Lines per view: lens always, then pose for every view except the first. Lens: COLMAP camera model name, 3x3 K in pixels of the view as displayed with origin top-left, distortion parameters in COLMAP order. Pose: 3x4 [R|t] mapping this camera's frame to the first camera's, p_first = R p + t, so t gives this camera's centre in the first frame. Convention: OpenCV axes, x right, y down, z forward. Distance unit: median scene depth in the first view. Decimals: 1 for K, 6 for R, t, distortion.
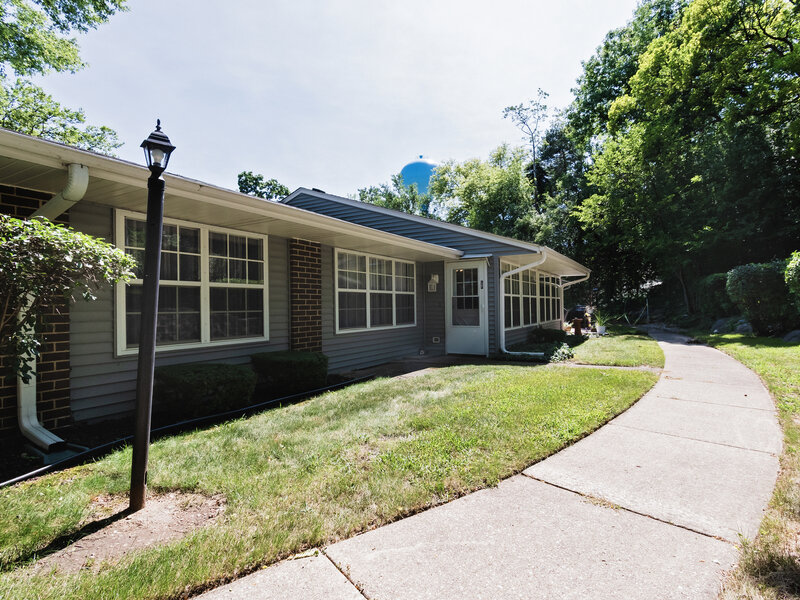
lens RADIAL K [[403.7, 0, 400.0], [0, 403.7, 300.0], [0, 0, 1]] dist [-0.000434, -0.000206]
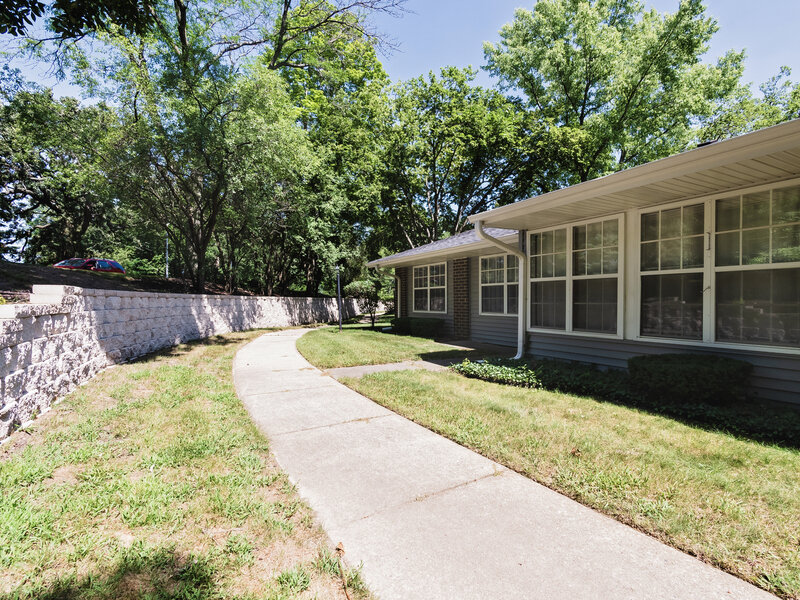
lens RADIAL K [[403.7, 0, 400.0], [0, 403.7, 300.0], [0, 0, 1]] dist [-0.000434, -0.000206]
pose [[-0.482623, 0.016898, -0.875665, 1.266064], [0.029680, 0.999555, 0.002930, 0.016465], [0.875325, -0.024576, -0.482910, 1.457841]]
